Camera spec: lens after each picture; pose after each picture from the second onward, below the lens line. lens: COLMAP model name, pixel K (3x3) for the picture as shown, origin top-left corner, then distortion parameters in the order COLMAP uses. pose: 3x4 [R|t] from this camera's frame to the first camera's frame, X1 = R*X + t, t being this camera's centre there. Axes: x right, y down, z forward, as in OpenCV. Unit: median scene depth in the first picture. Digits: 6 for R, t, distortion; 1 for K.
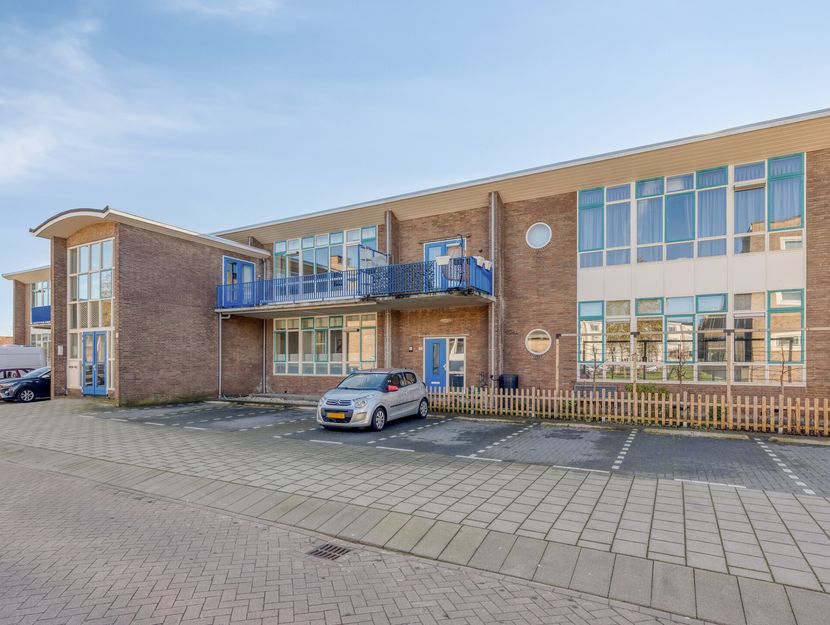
lens RADIAL K [[463.0, 0, 415.2], [0, 463.0, 363.9], [0, 0, 1]] dist [0.001521, 0.000249]
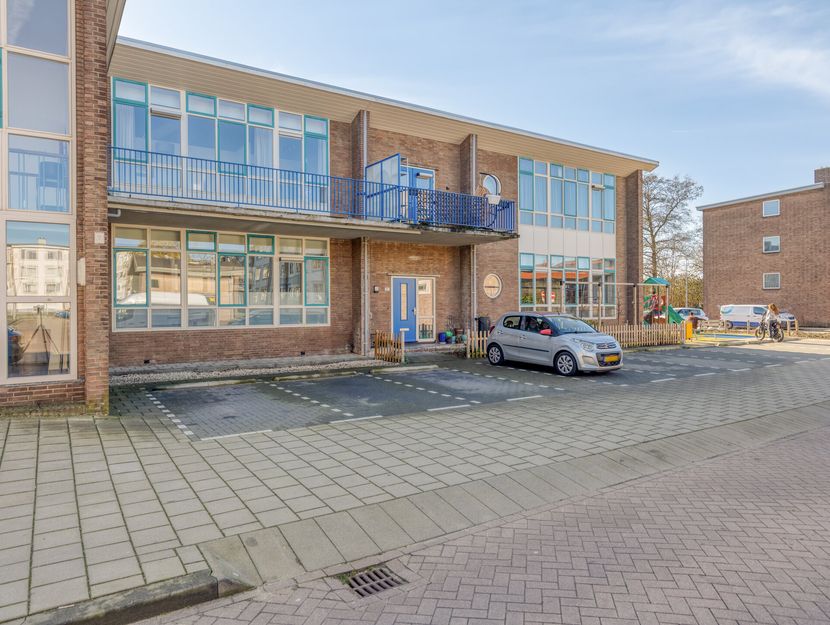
lens RADIAL K [[558.0, 0, 415.0], [0, 558.0, 312.5], [0, 0, 1]] dist [-0.002251, 0.001269]
pose [[0.467053, -0.013534, 0.884126, -0.886025], [0.008403, 0.999906, 0.010868, -0.001999], [-0.884190, 0.002353, 0.467122, 0.512619]]
